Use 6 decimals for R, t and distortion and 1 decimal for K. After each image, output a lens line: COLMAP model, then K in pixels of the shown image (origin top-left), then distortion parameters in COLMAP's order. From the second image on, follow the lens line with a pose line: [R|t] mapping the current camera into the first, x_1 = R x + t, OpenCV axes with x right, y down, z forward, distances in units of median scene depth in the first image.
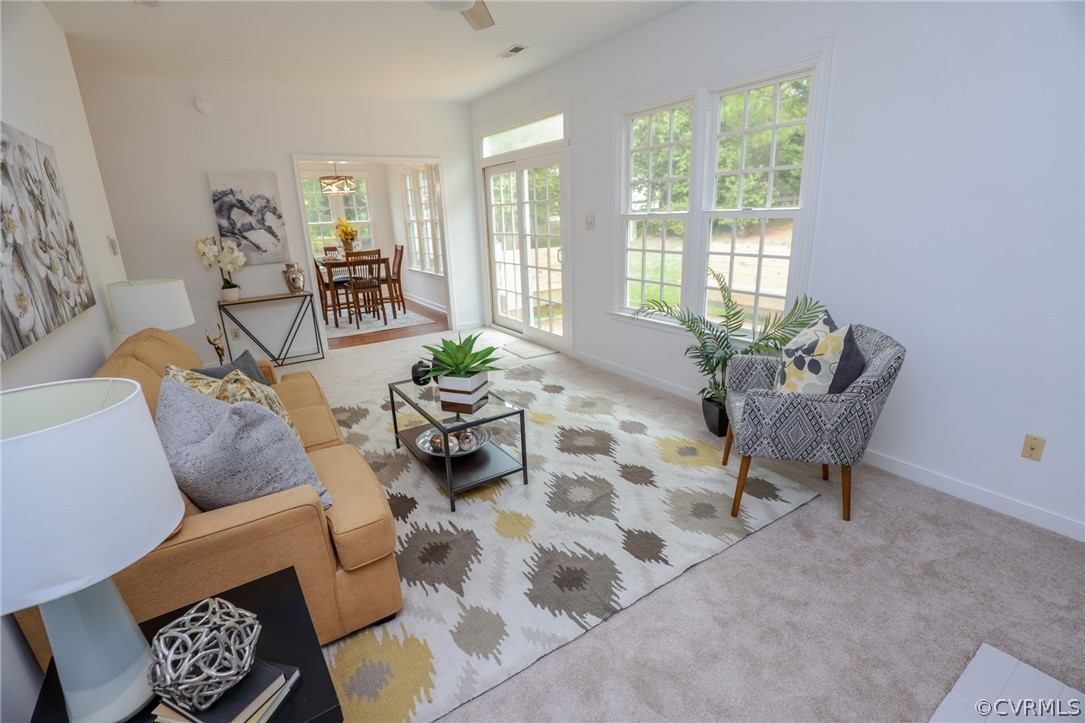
lens RADIAL K [[489.3, 0, 548.3], [0, 489.3, 360.8], [0, 0, 1]] dist [-0.026985, 0.000219]
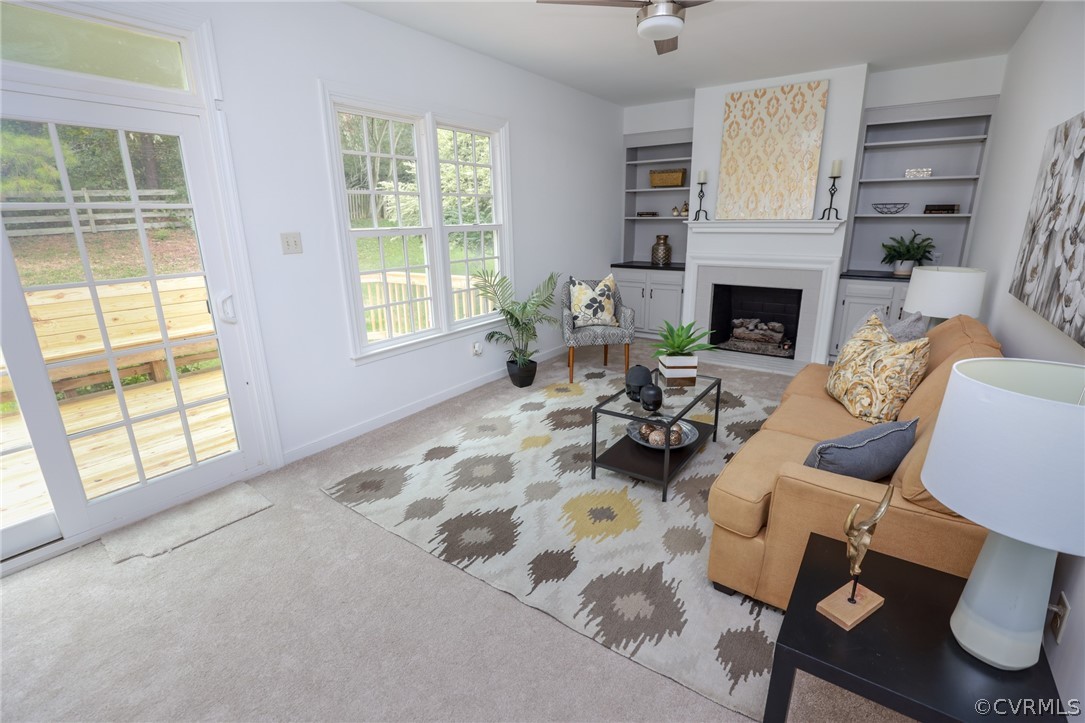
lens RADIAL K [[489.3, 0, 546.1], [0, 489.3, 363.2], [0, 0, 1]] dist [-0.026985, 0.000219]
pose [[-0.352689, -0.227847, 0.907577, -1.075826], [0.291163, 0.895033, 0.337846, -0.421723], [-0.889289, 0.383408, -0.249328, 1.497158]]
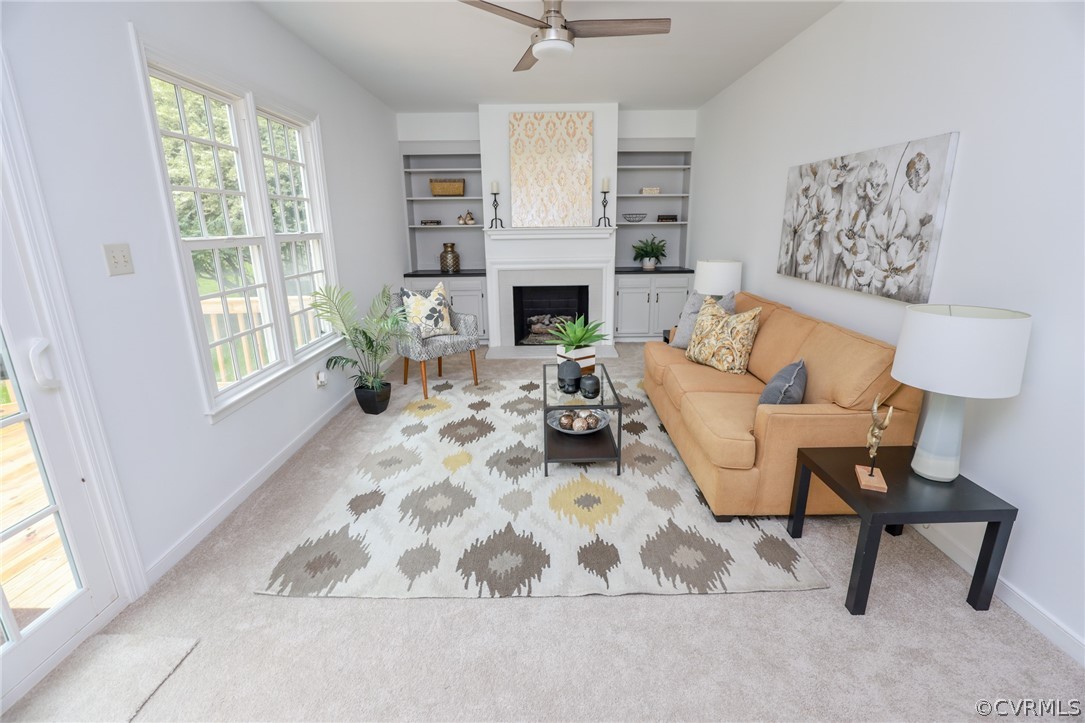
lens RADIAL K [[489.3, 0, 545.6], [0, 489.3, 364.3], [0, 0, 1]] dist [-0.026985, 0.000219]
pose [[-0.830572, -0.111502, 0.545636, -0.779965], [0.194864, 0.859632, 0.472292, -0.537070], [-0.521708, 0.498597, -0.692258, 1.861772]]
